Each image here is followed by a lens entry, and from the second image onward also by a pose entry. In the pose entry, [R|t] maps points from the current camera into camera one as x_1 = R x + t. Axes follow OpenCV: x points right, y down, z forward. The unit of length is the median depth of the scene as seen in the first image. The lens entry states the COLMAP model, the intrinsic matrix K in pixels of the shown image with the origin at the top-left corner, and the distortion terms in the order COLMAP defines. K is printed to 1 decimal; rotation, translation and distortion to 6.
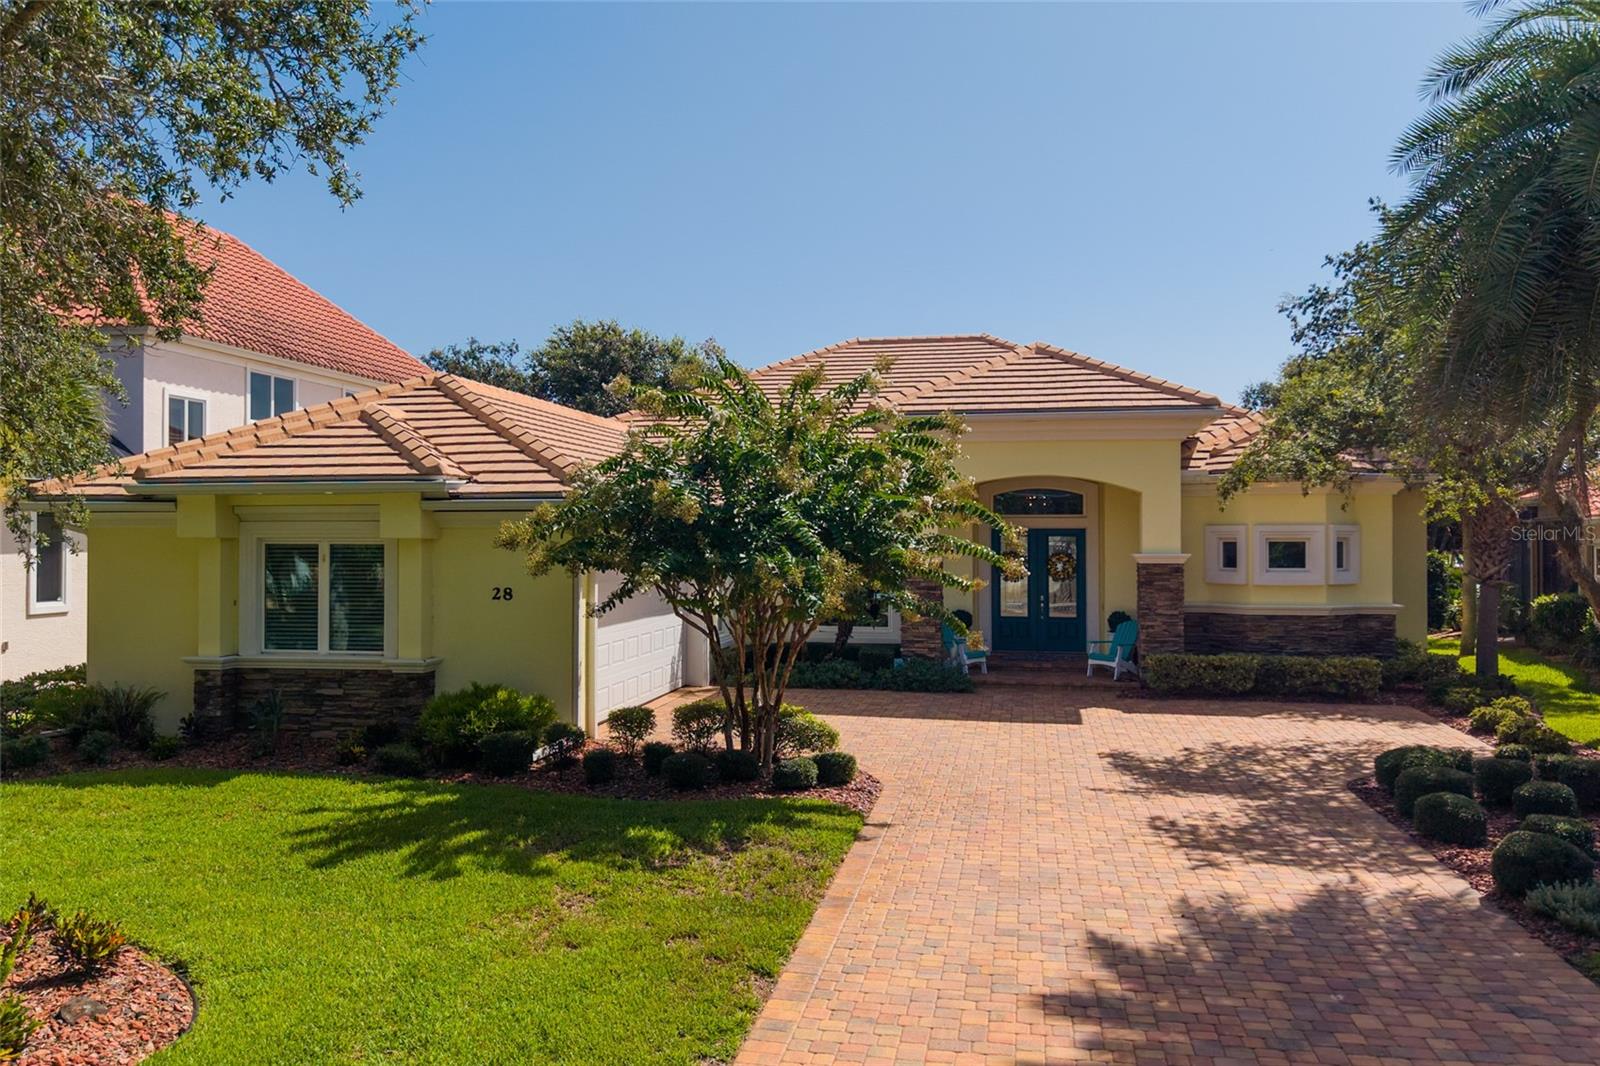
lens RADIAL K [[1251.1, 0, 798.7], [0, 1251.1, 510.8], [0, 0, 1]] dist [0.052204, -0.044653]
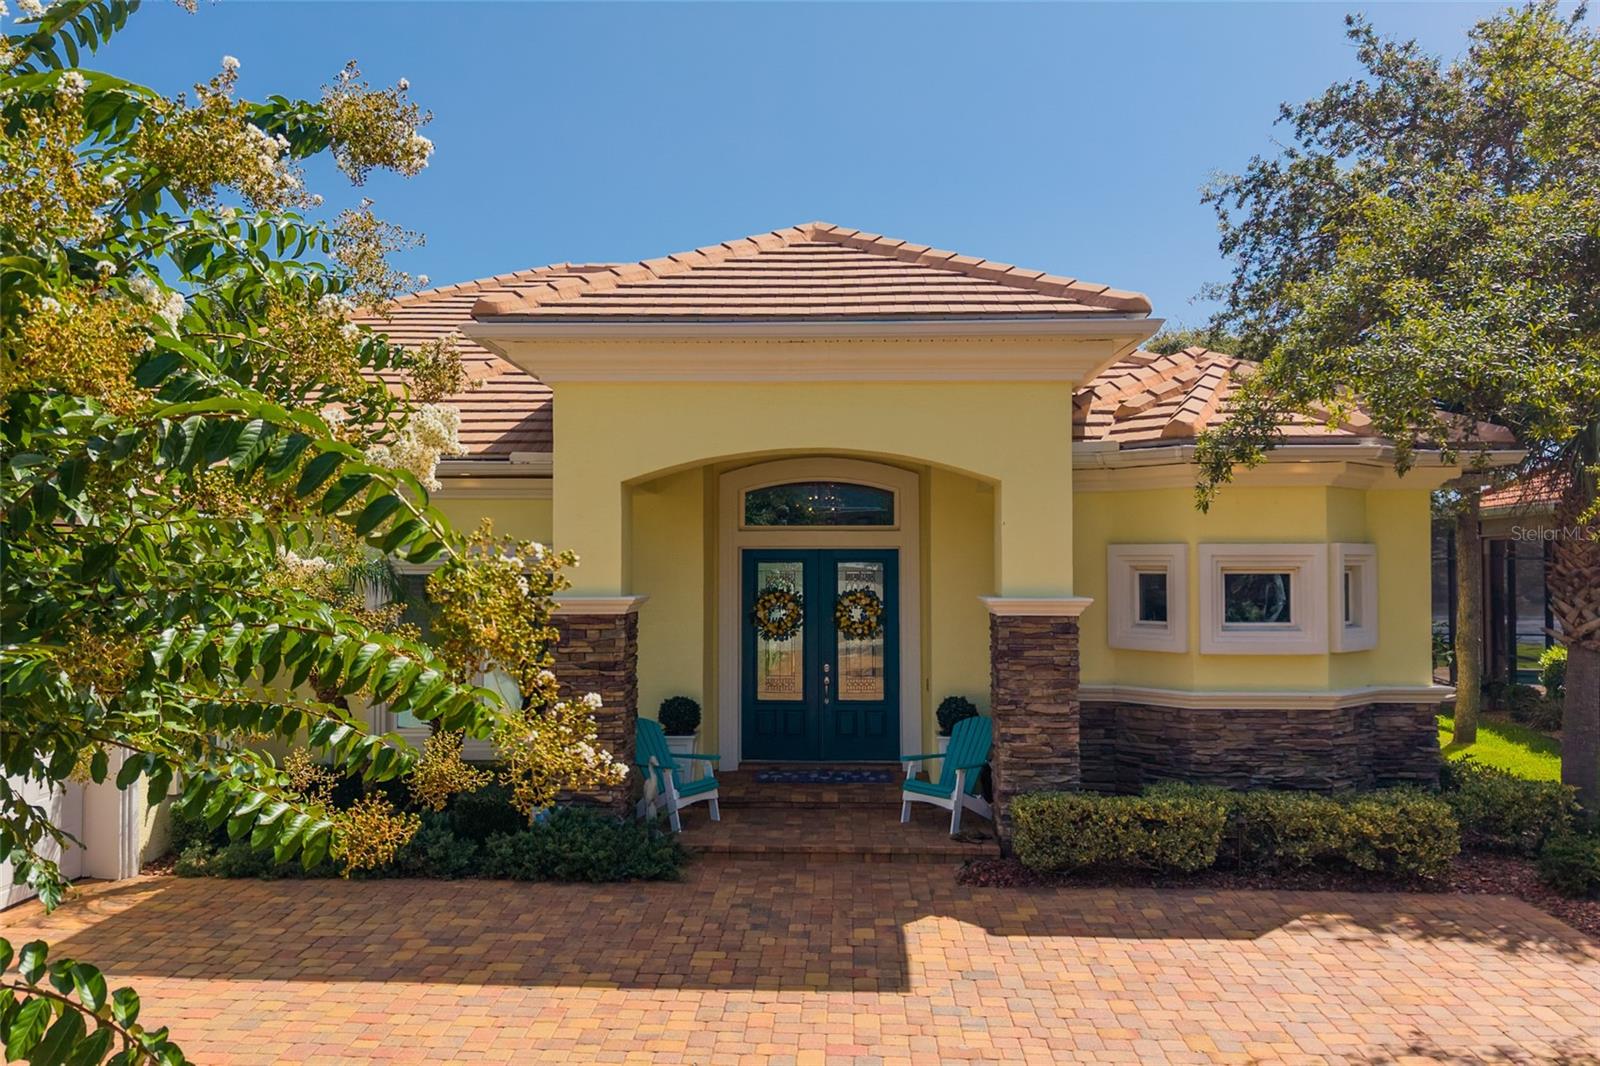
lens RADIAL K [[1251.1, 0, 798.7], [0, 1251.1, 510.8], [0, 0, 1]] dist [0.052204, -0.044653]
pose [[0.989907, 0.003925, 0.141661, 0.112208], [-0.001594, 0.999862, -0.016560, 0.006428], [-0.141707, 0.016167, 0.989777, 0.482551]]
